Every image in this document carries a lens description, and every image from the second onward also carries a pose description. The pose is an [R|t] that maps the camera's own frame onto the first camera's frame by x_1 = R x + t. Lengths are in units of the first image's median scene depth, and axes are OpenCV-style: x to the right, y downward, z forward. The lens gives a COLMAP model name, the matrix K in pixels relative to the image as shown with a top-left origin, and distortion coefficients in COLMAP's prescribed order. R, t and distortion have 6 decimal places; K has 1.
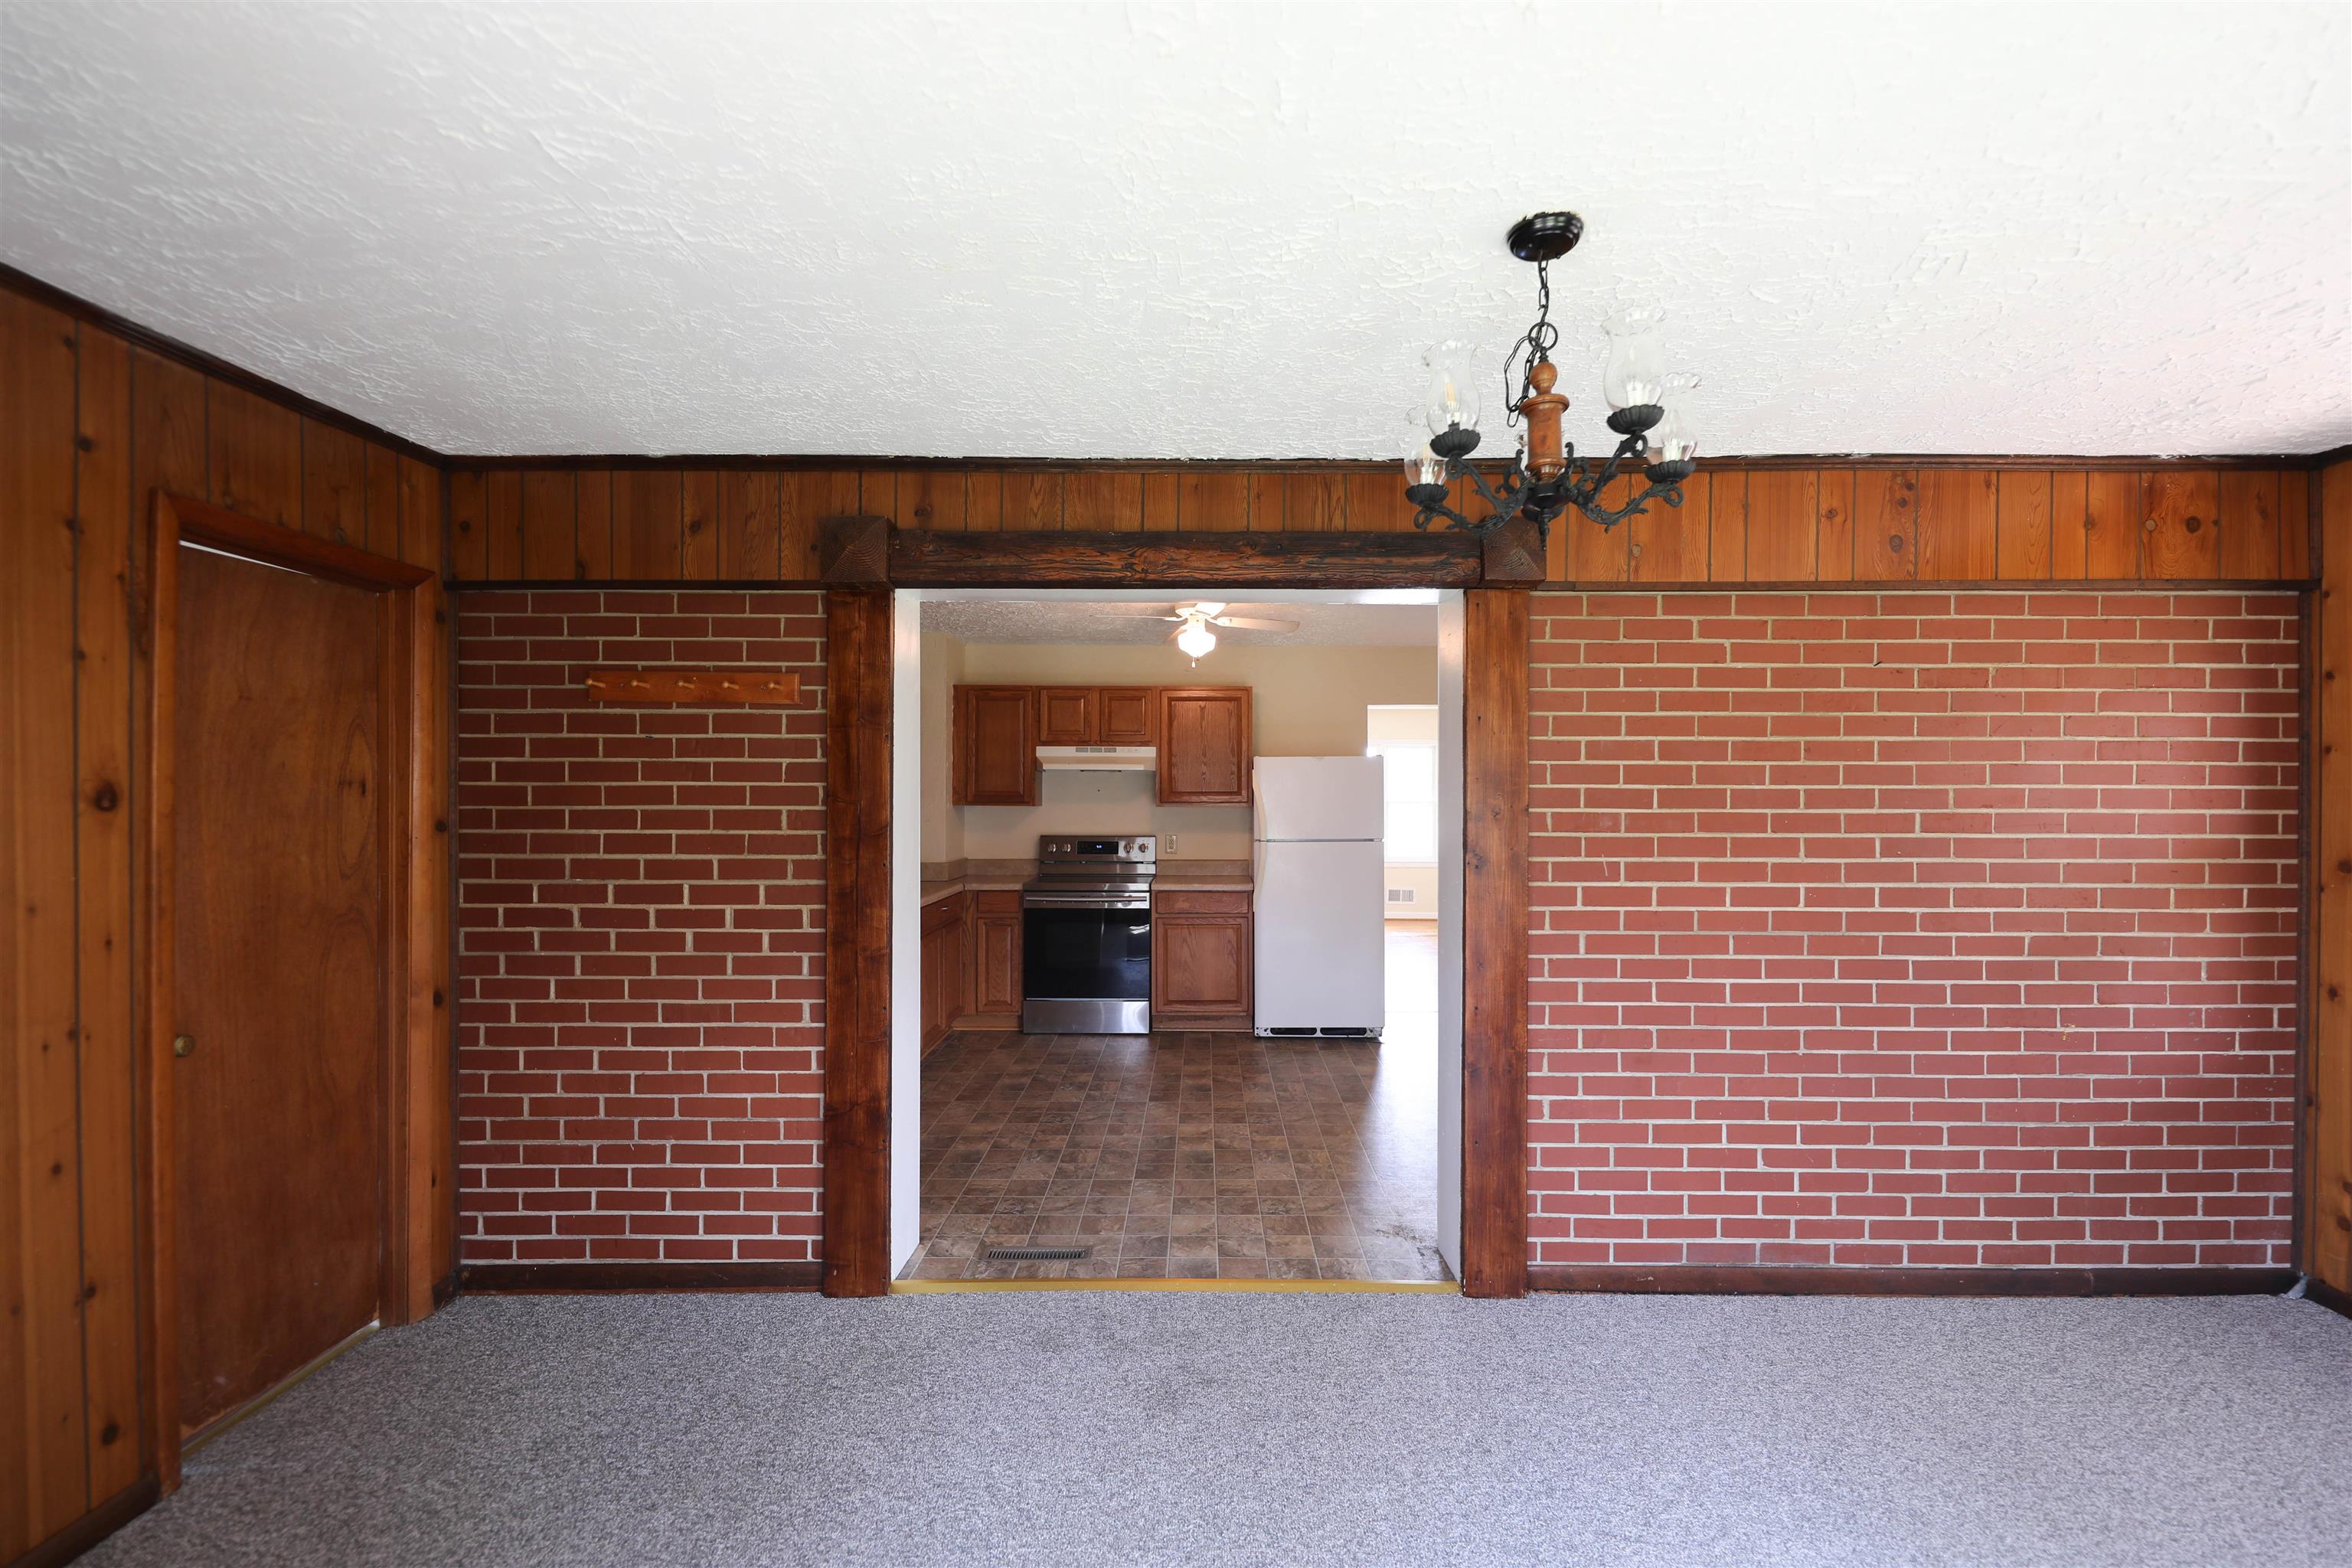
lens RADIAL K [[956.6, 0, 1201.0], [0, 956.6, 798.6], [0, 0, 1]] dist [0.001409, -0.000337]
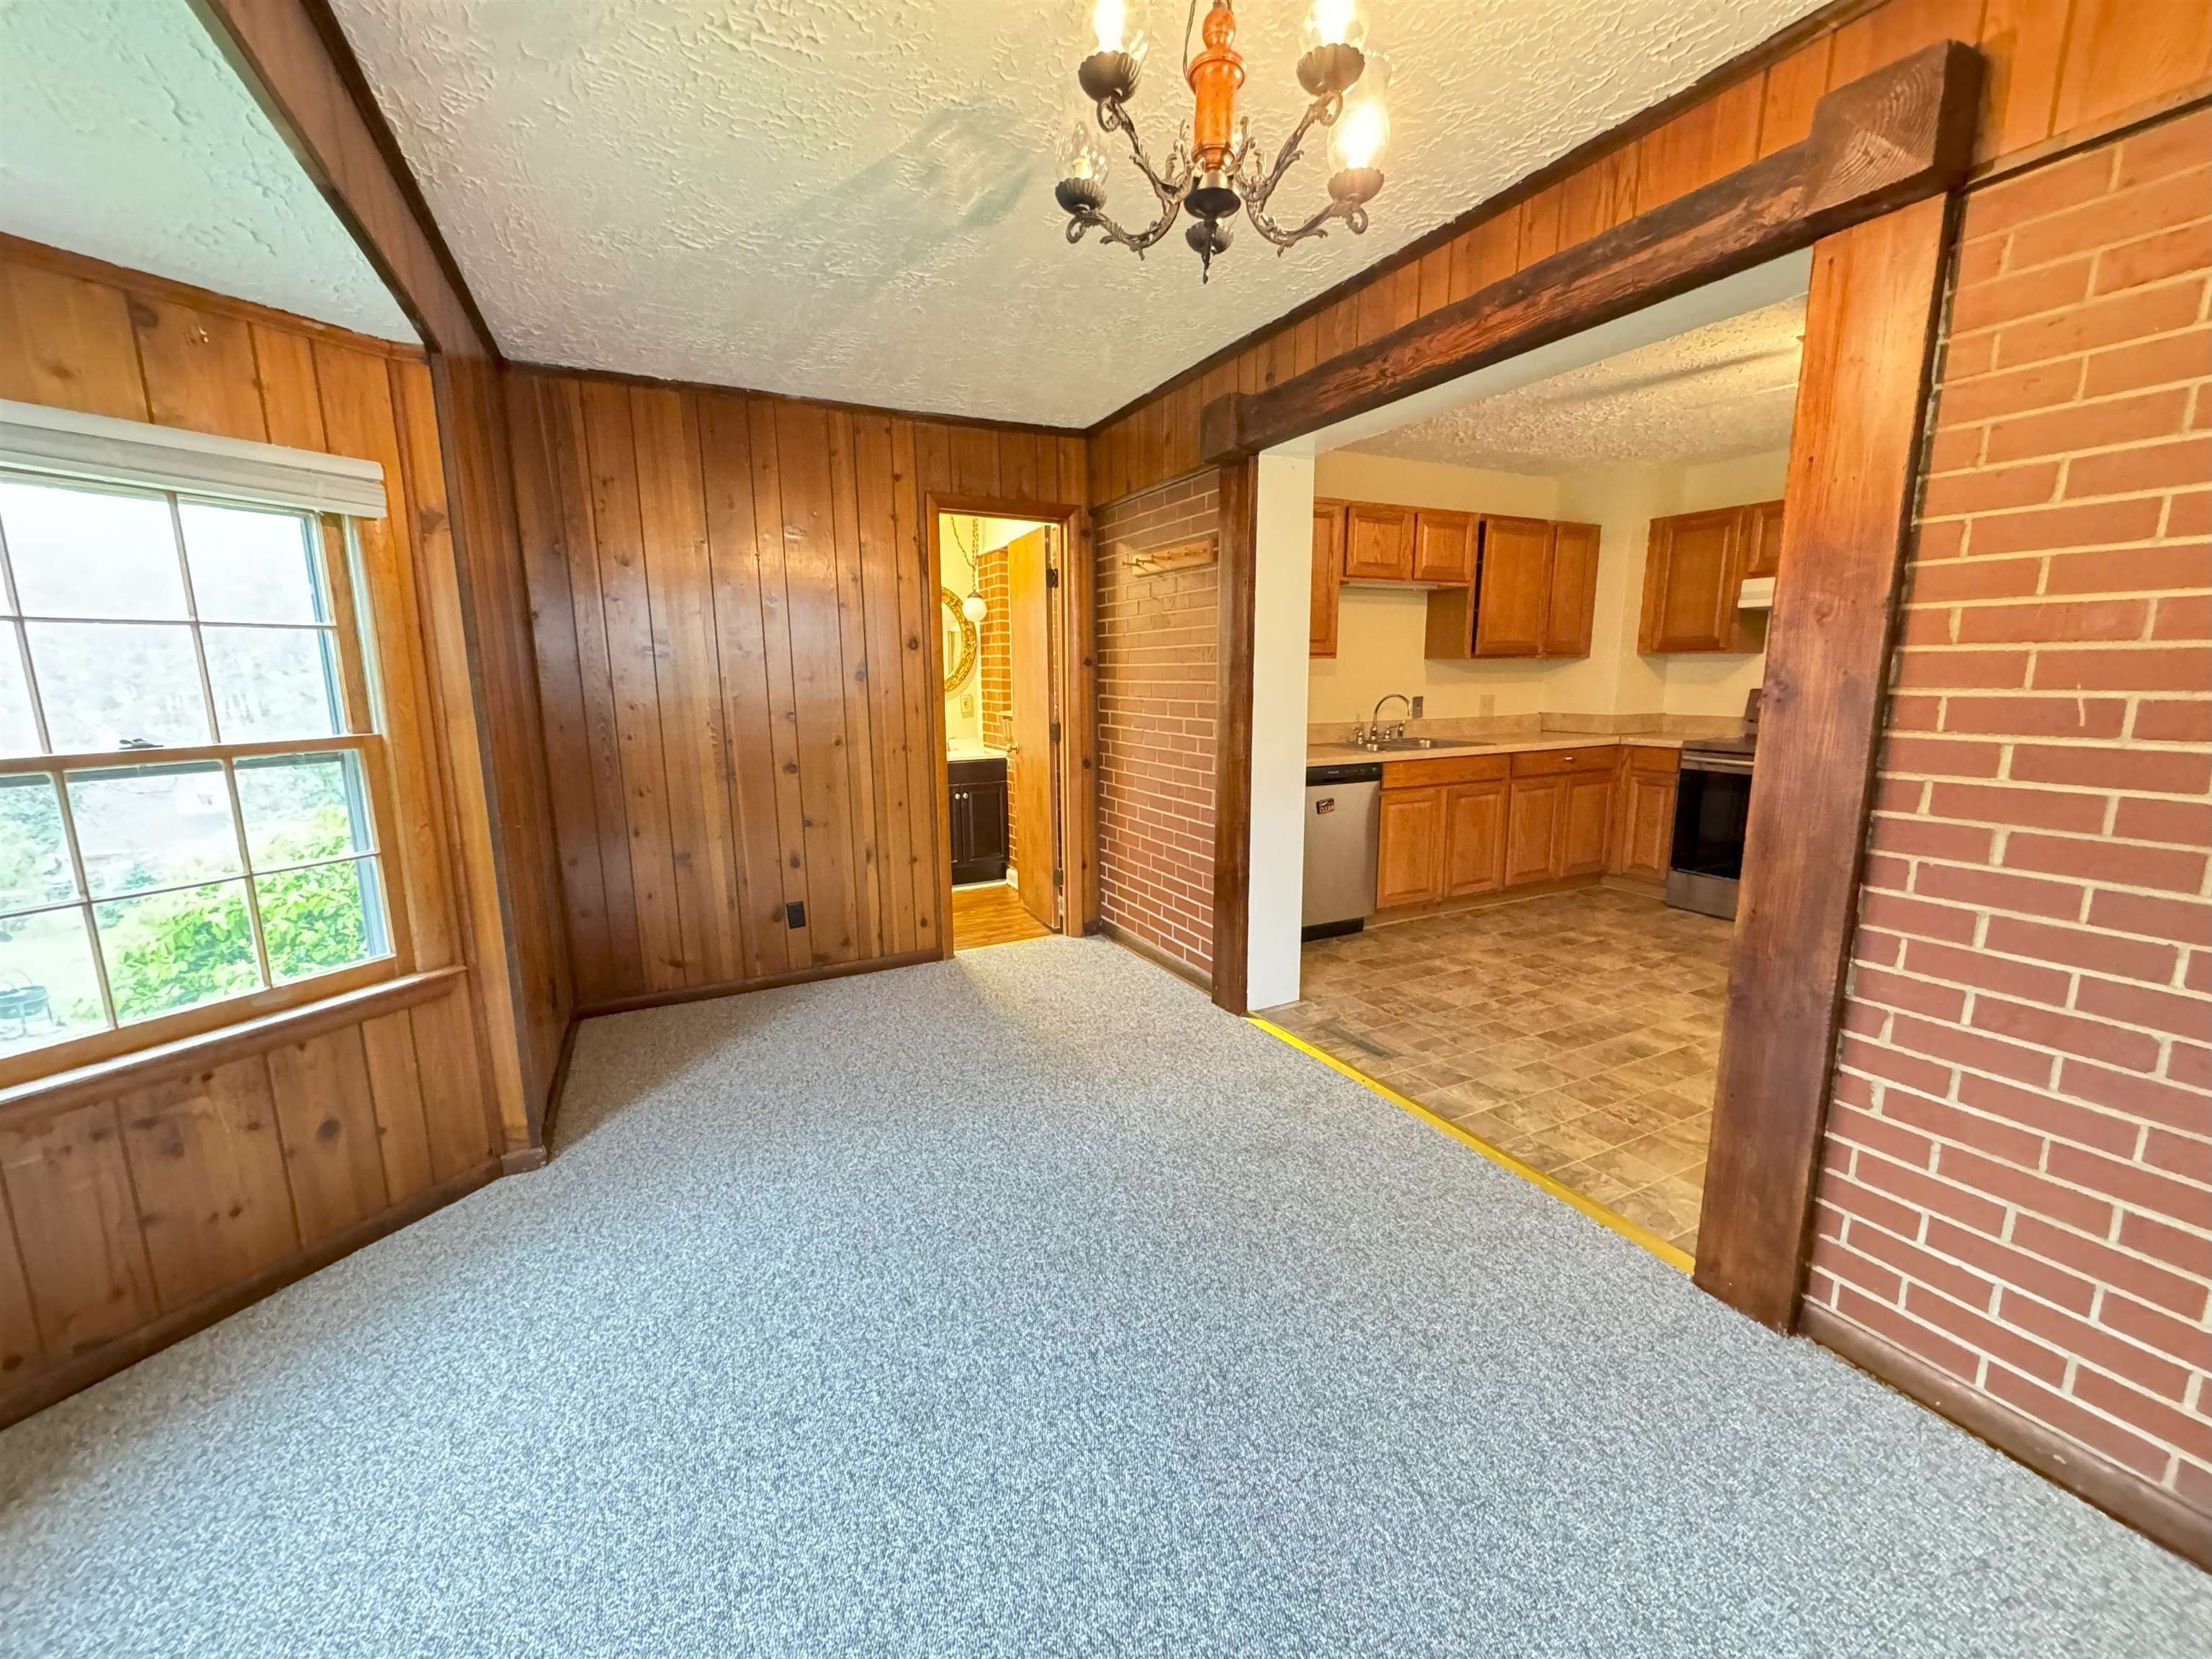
lens RADIAL K [[877.0, 0, 1101.8], [0, 877.0, 823.2], [0, 0, 1]] dist [-0.001085, -0.000350]
pose [[0.451931, 0.145996, -0.880025, 0.584370], [0.007513, 0.985858, 0.167412, 0.046888], [0.892021, -0.082271, 0.444443, 0.297297]]
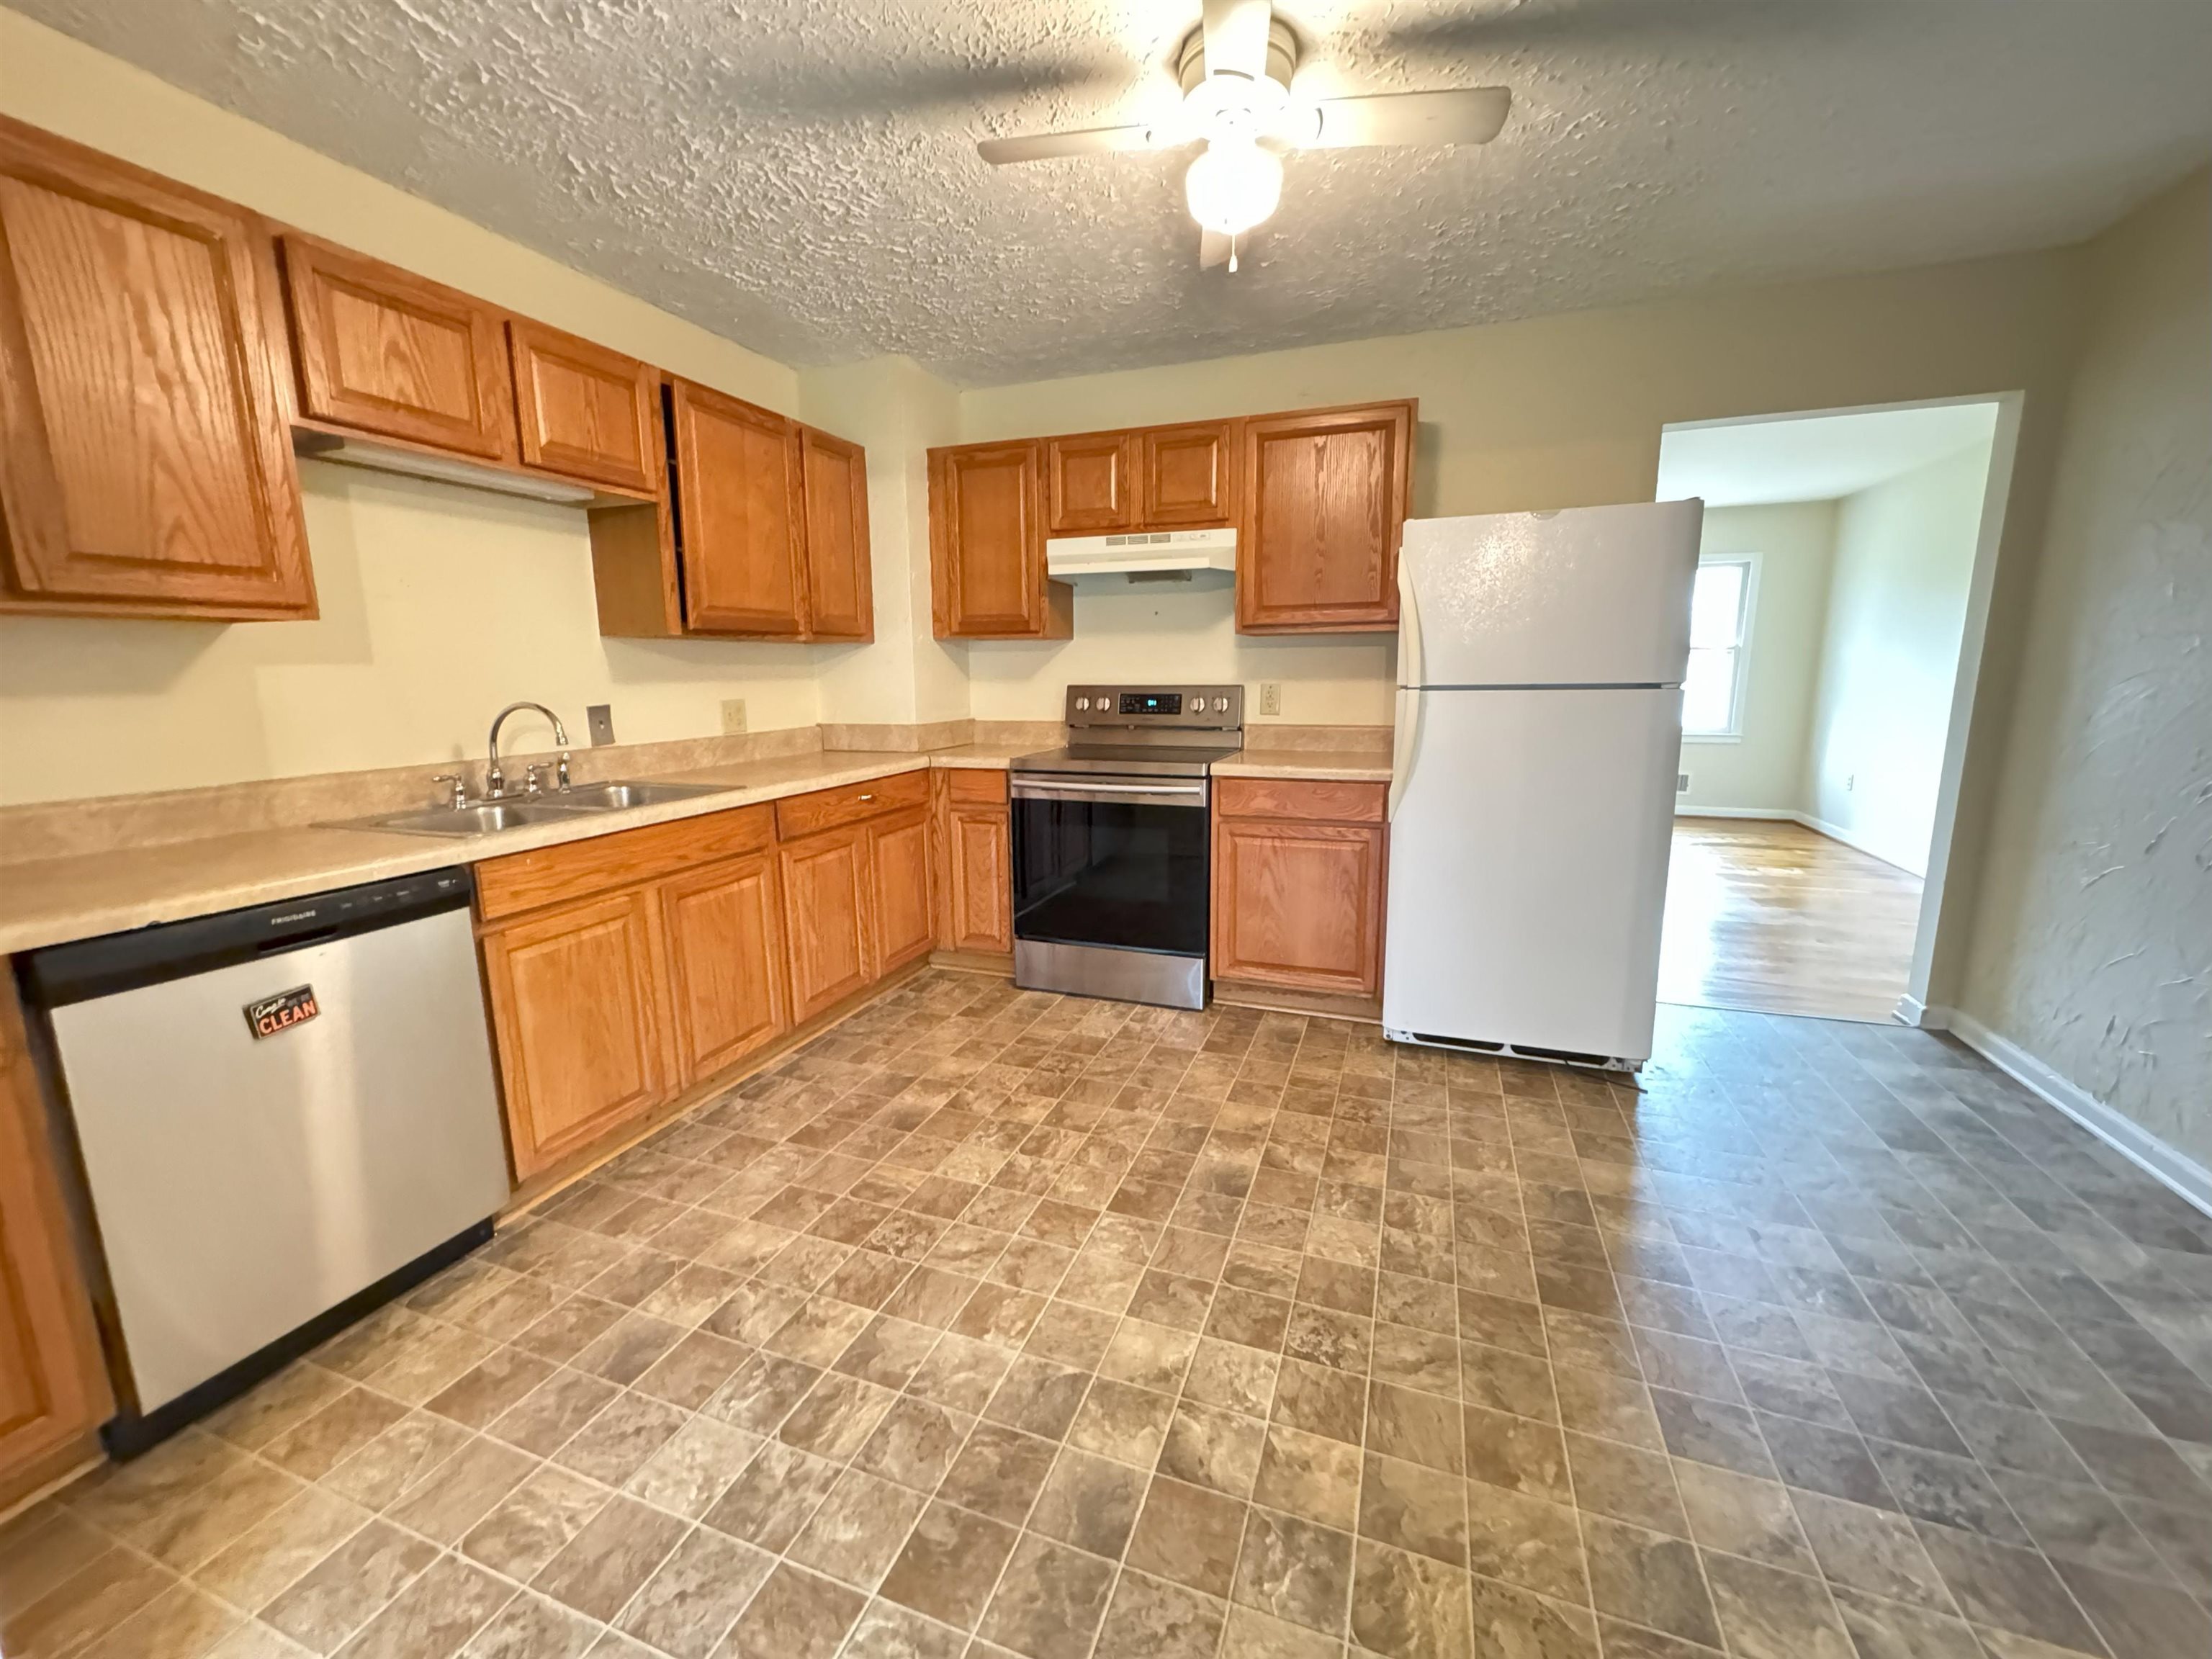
lens RADIAL K [[877.0, 0, 1101.8], [0, 877.0, 823.2], [0, 0, 1]] dist [-0.001085, -0.000350]
pose [[0.939869, 0.048250, -0.338109, 0.133998], [0.010277, 0.985526, 0.169210, 0.065740], [0.341380, -0.162510, 0.925770, 0.944192]]
